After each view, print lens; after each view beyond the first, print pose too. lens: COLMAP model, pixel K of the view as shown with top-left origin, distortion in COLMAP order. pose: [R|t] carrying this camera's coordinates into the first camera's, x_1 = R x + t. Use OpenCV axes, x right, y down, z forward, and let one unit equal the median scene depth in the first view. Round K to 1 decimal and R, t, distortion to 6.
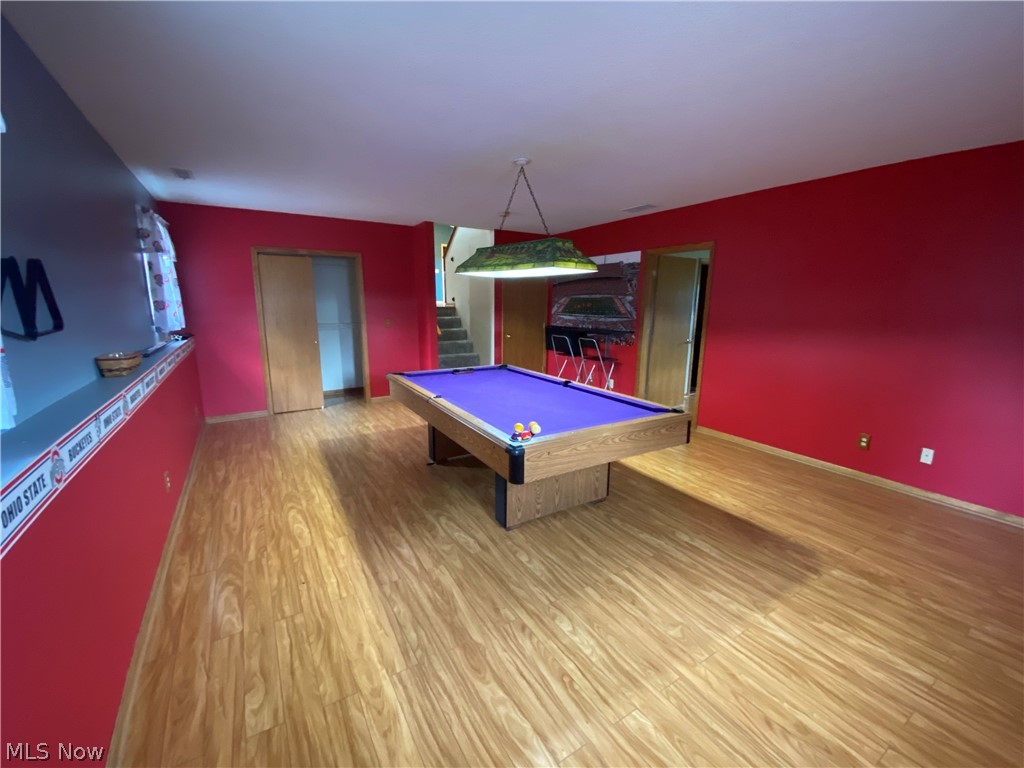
lens RADIAL K [[442.4, 0, 511.6], [0, 442.4, 385.7], [0, 0, 1]] dist [0.021479, -0.003242]
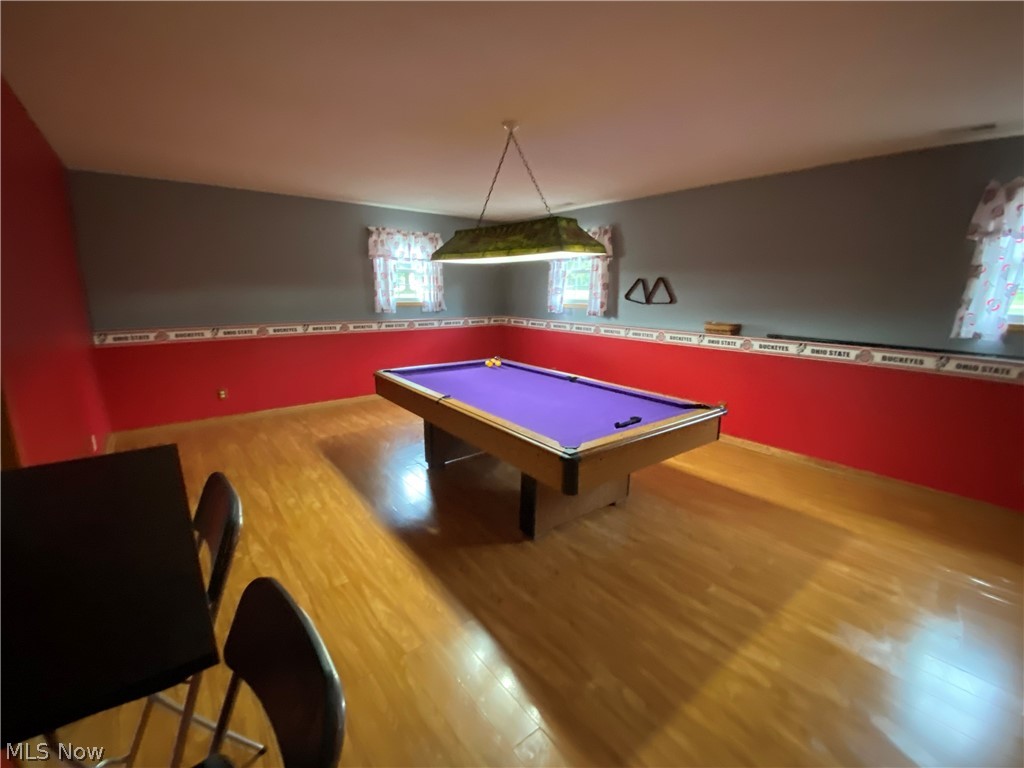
lens RADIAL K [[442.4, 0, 512.4], [0, 442.4, 384.0], [0, 0, 1]] dist [0.021479, -0.003242]
pose [[-0.992903, 0.009374, -0.118555, 0.169762], [-0.038837, 0.916678, 0.397735, -0.505721], [0.112405, 0.399517, -0.909808, 2.562154]]
